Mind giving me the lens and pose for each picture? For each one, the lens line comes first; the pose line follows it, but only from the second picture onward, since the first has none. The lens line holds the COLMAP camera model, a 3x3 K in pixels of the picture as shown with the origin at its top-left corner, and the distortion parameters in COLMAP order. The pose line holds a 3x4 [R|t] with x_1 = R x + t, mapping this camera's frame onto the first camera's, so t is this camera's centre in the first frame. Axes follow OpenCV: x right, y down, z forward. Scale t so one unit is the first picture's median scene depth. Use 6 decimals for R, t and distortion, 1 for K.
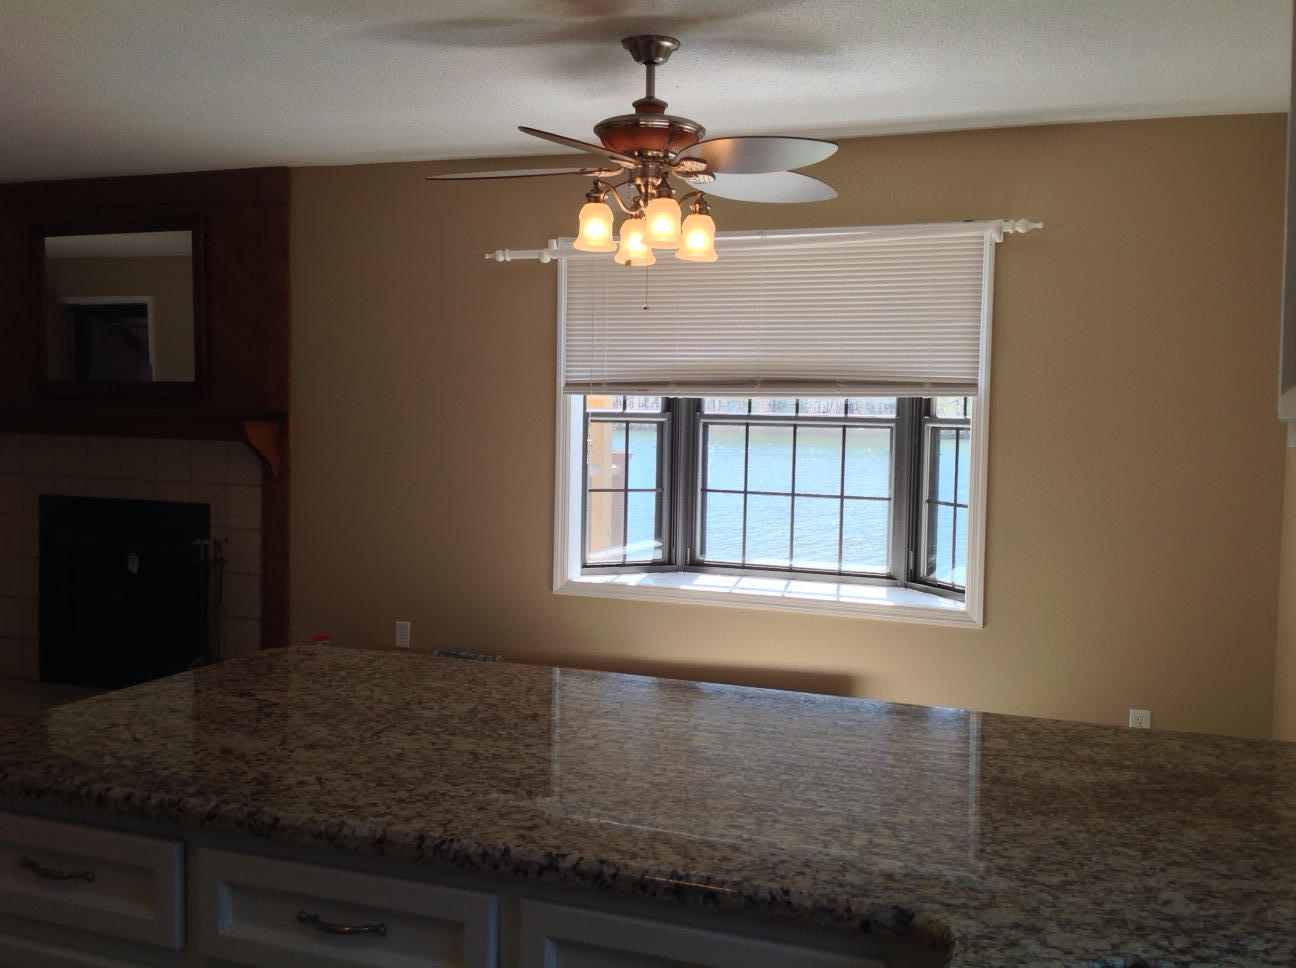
lens RADIAL K [[1248.8, 0, 669.9], [0, 1248.8, 472.1], [0, 0, 1]] dist [0.191756, -0.469938]
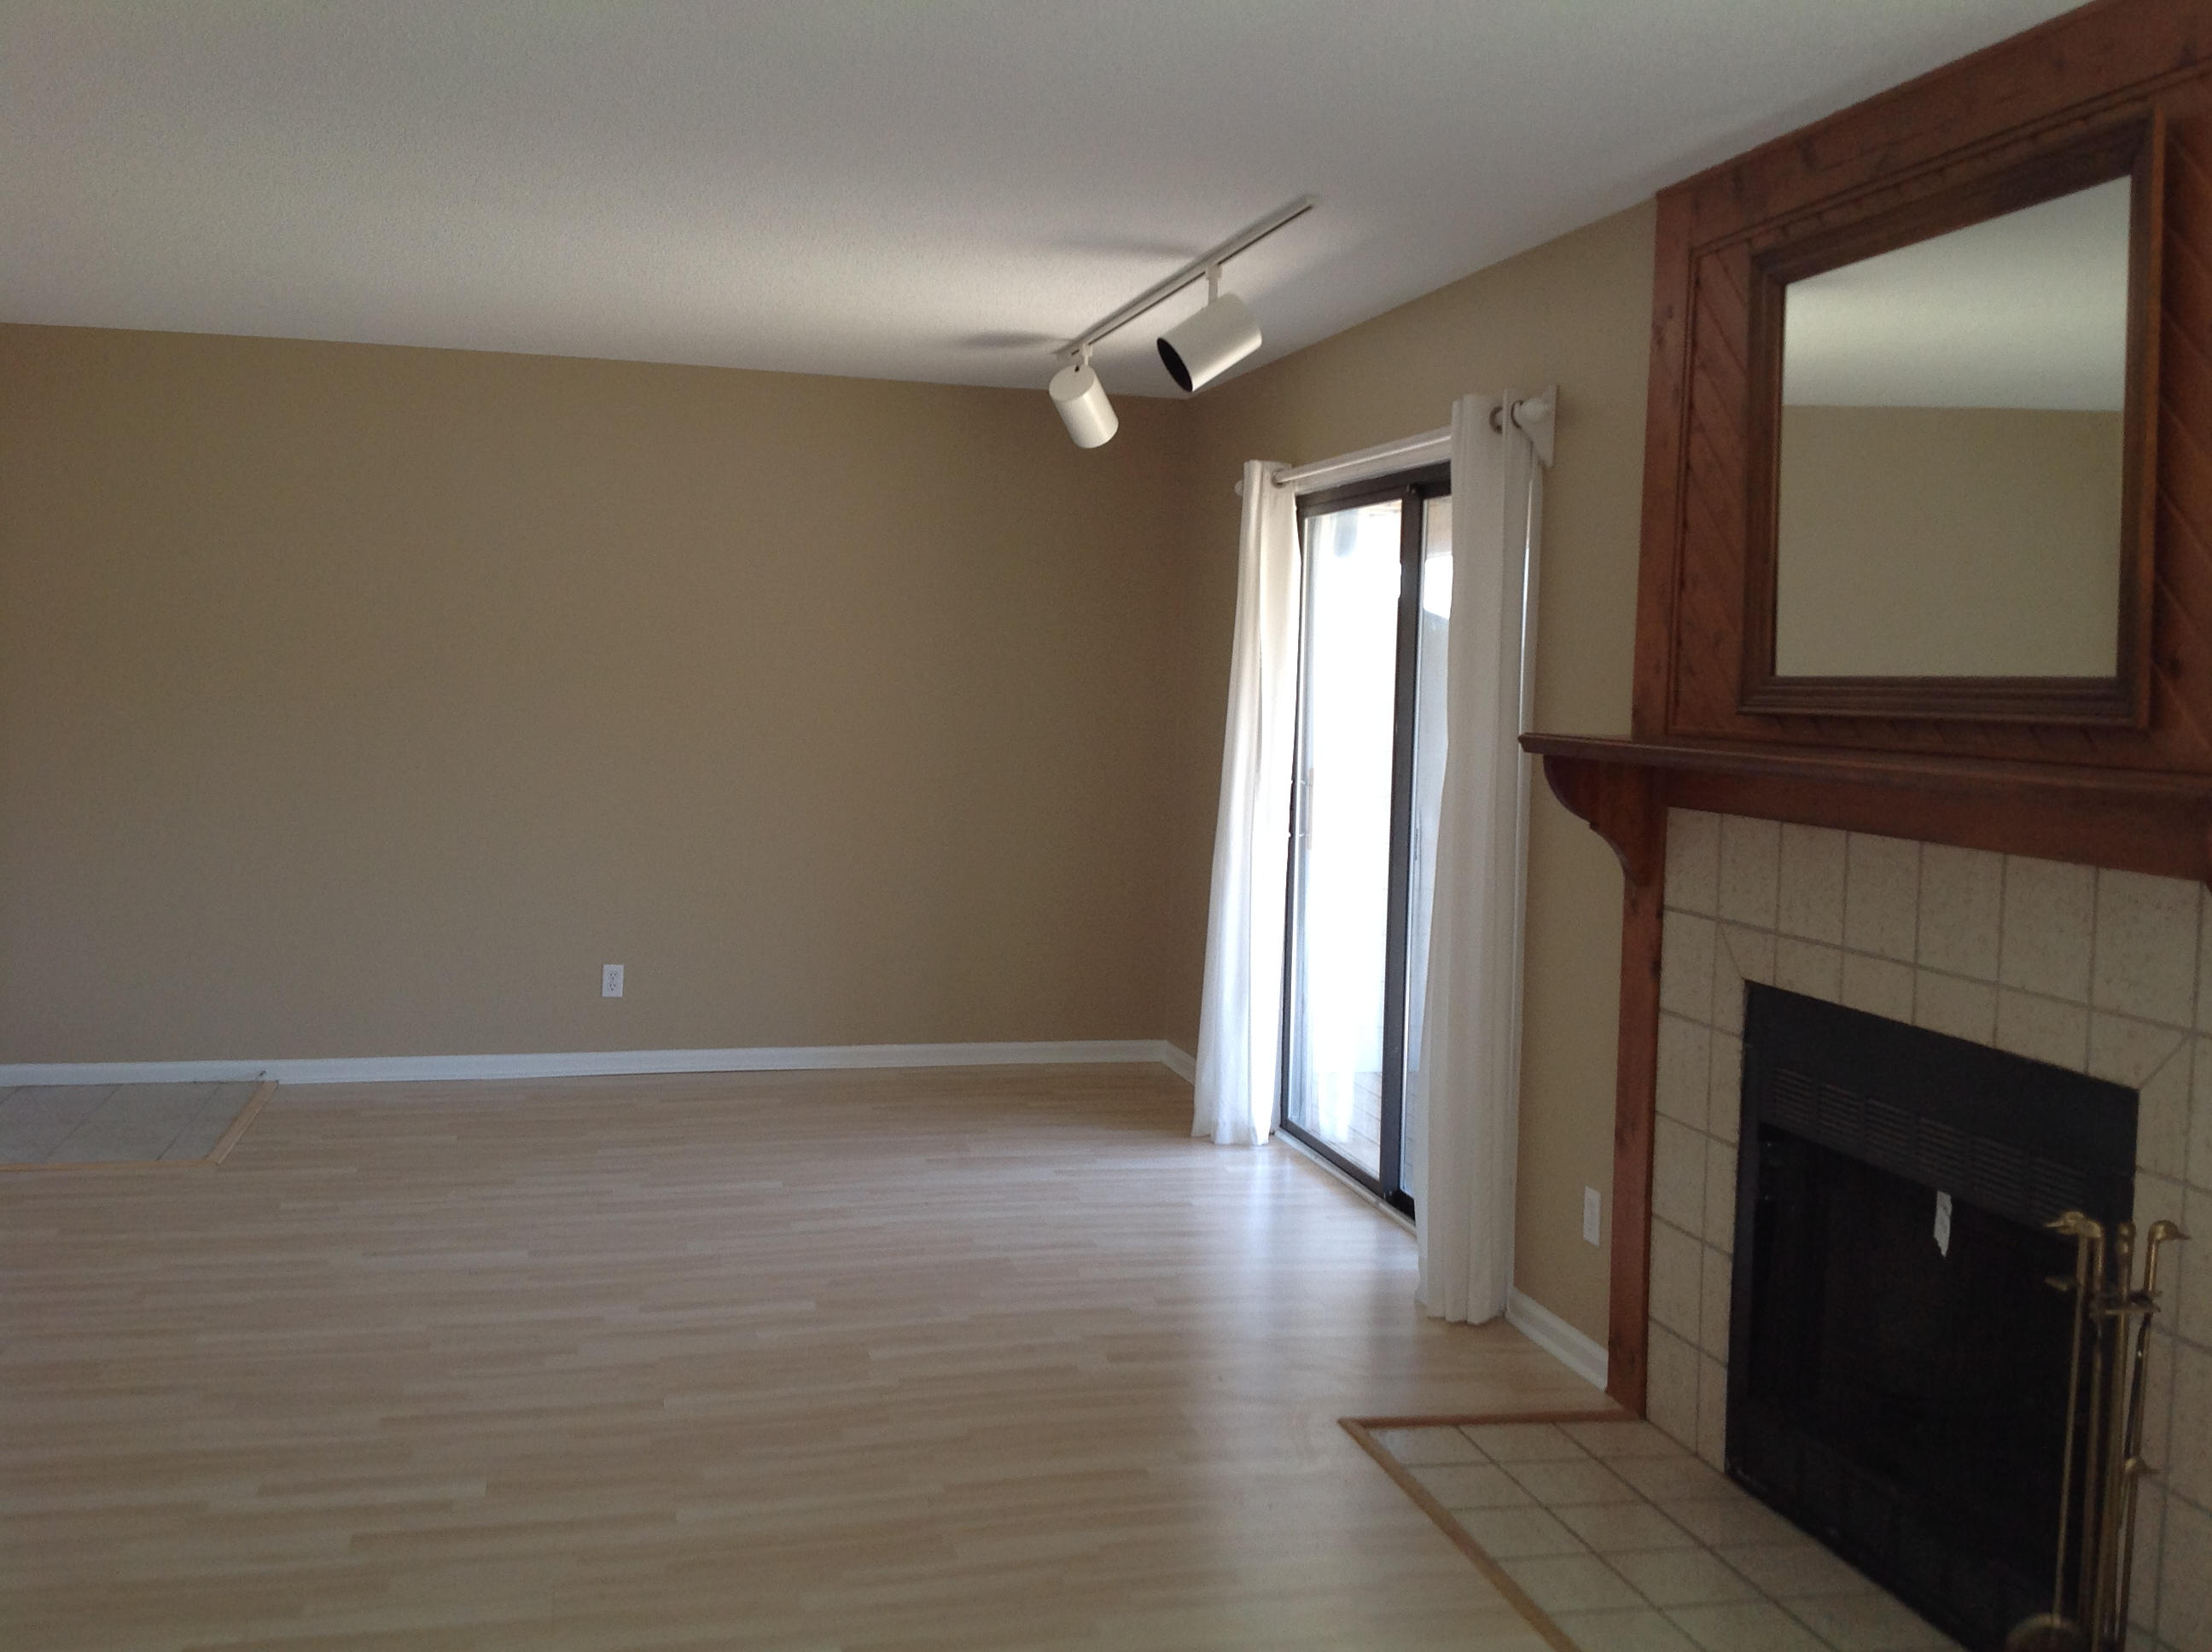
lens RADIAL K [[2131.3, 0, 1143.4], [0, 2131.3, 805.7], [0, 0, 1]] dist [0.191756, -0.469938]
pose [[0.573027, 0.047520, -0.818157, -0.084262], [-0.059653, 0.998088, 0.016190, -0.035395], [0.817362, 0.039528, 0.574766, 0.516533]]
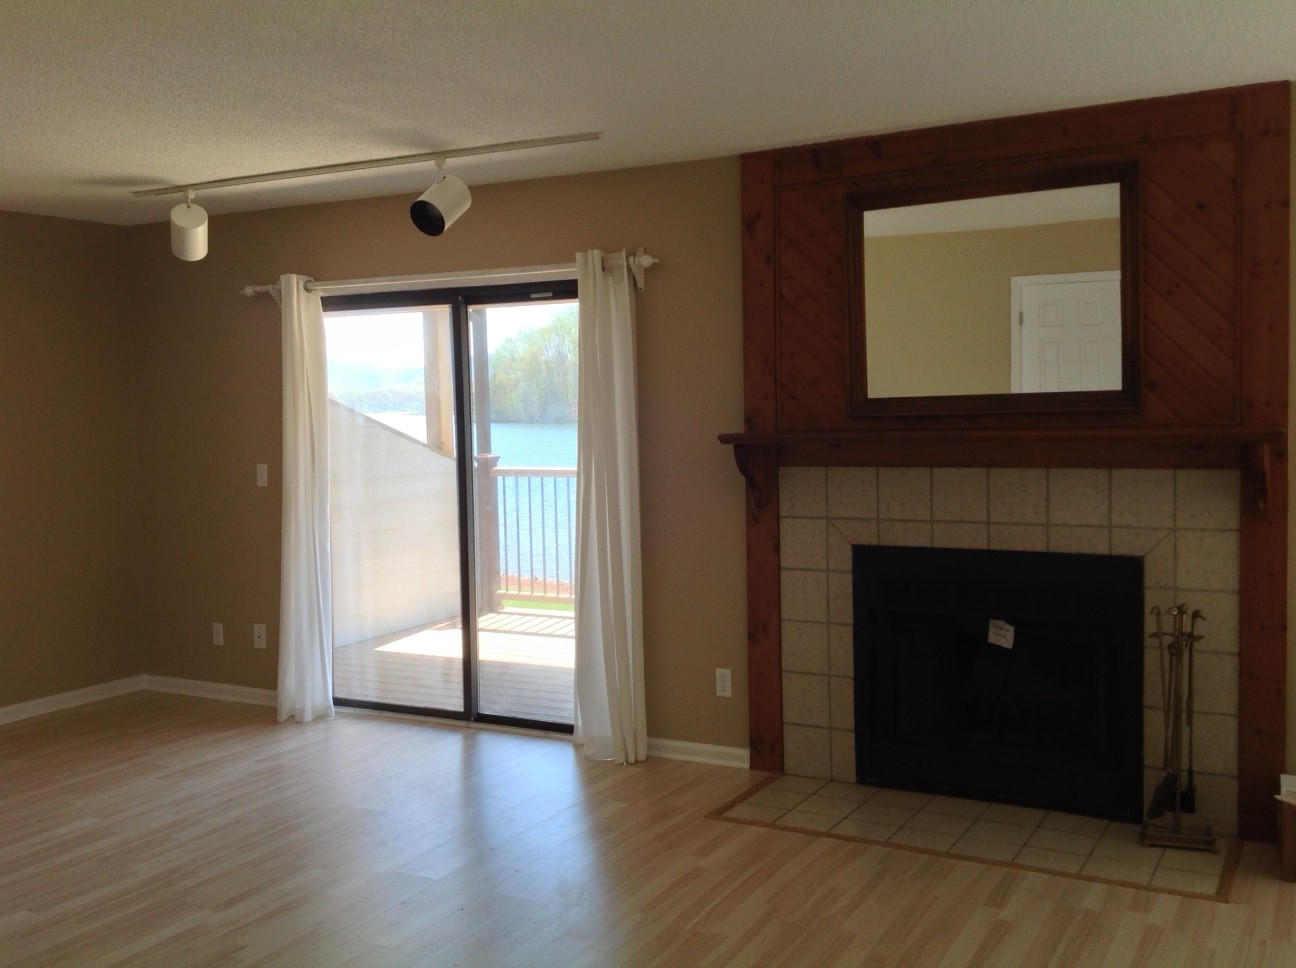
lens RADIAL K [[1252.2, 0, 688.0], [0, 1252.2, 484.8], [0, 0, 1]] dist [0.196453, -0.446256]
pose [[0.990549, -0.034104, -0.132854, -0.524006], [0.036673, 0.999184, 0.016940, -0.038110], [0.132168, -0.021652, 0.990991, 0.235147]]
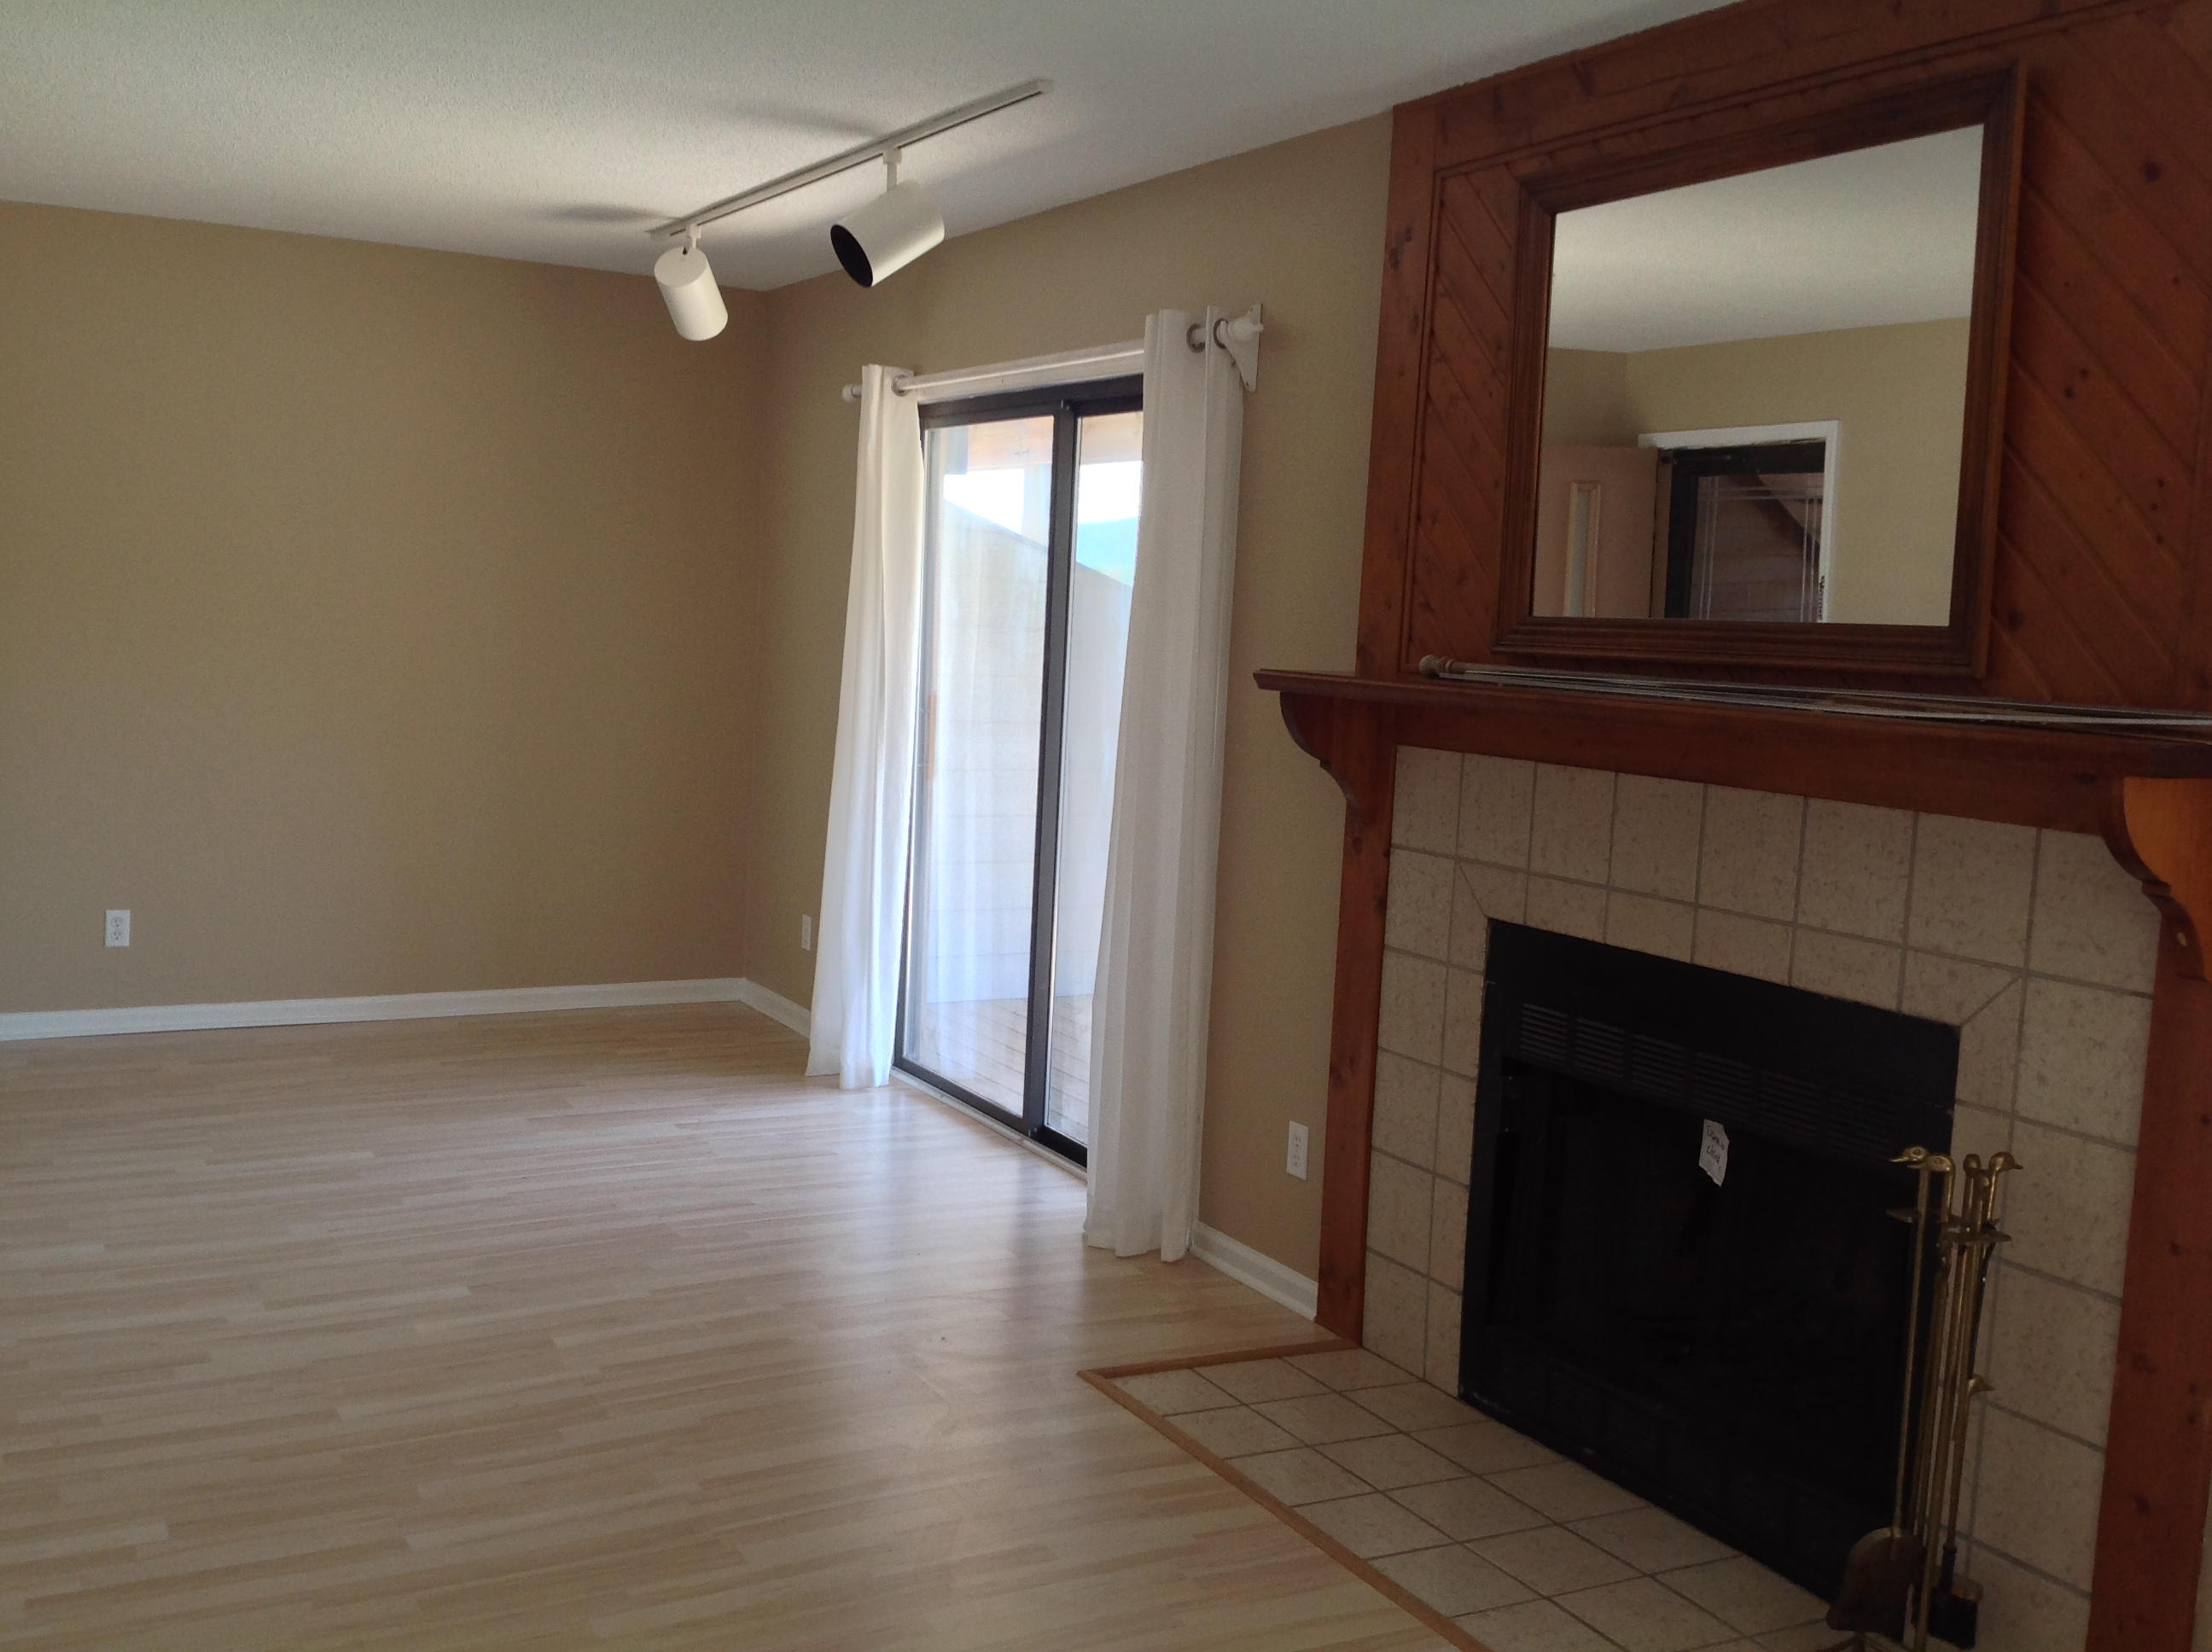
lens RADIAL K [[2128.8, 0, 1106.1], [0, 2128.8, 879.6], [0, 0, 1]] dist [0.204603, -0.475397]
pose [[0.763082, 0.098181, -0.638801, -0.187353], [-0.065045, 0.995042, 0.075234, -0.036450], [0.643021, -0.015858, 0.765685, 0.463857]]
